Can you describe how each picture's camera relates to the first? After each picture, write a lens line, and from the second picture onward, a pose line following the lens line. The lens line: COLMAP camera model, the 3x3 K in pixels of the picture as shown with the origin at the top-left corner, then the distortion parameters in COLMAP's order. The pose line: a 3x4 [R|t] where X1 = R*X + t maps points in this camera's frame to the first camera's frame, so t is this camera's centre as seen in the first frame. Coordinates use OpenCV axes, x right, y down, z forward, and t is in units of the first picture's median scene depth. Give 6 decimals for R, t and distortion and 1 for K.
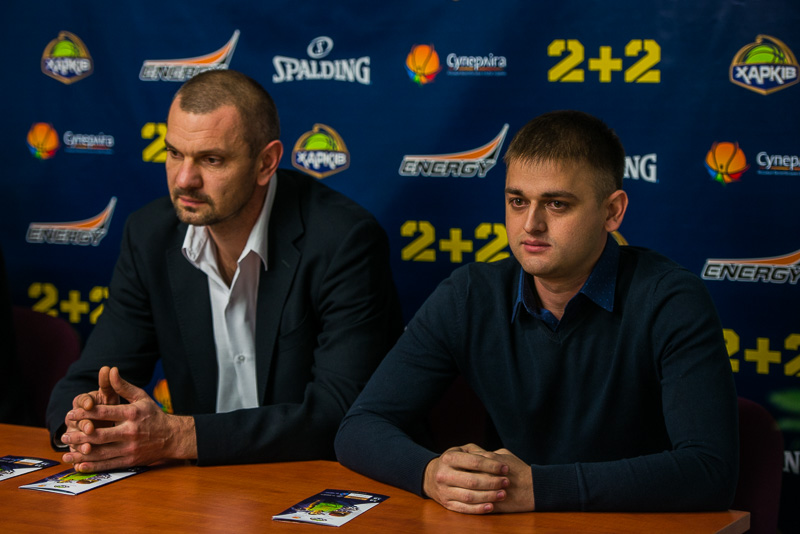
lens RADIAL K [[2562.9, 0, 400.0], [0, 2562.9, 267.0], [0, 0, 1]] dist [0.011737, -0.404972]
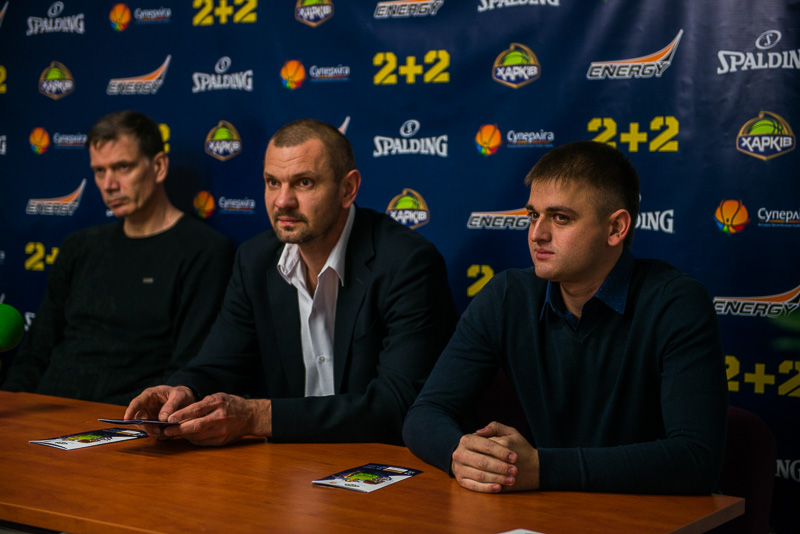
lens RADIAL K [[1488.5, 0, 399.3], [0, 1488.5, 252.5], [0, 0, 1]] dist [0.017725, -0.133794]
pose [[0.995206, 0.031440, -0.092610, 0.036619], [-0.039560, 0.995406, -0.087190, 0.043563], [0.089443, 0.090436, 0.991878, 0.288939]]
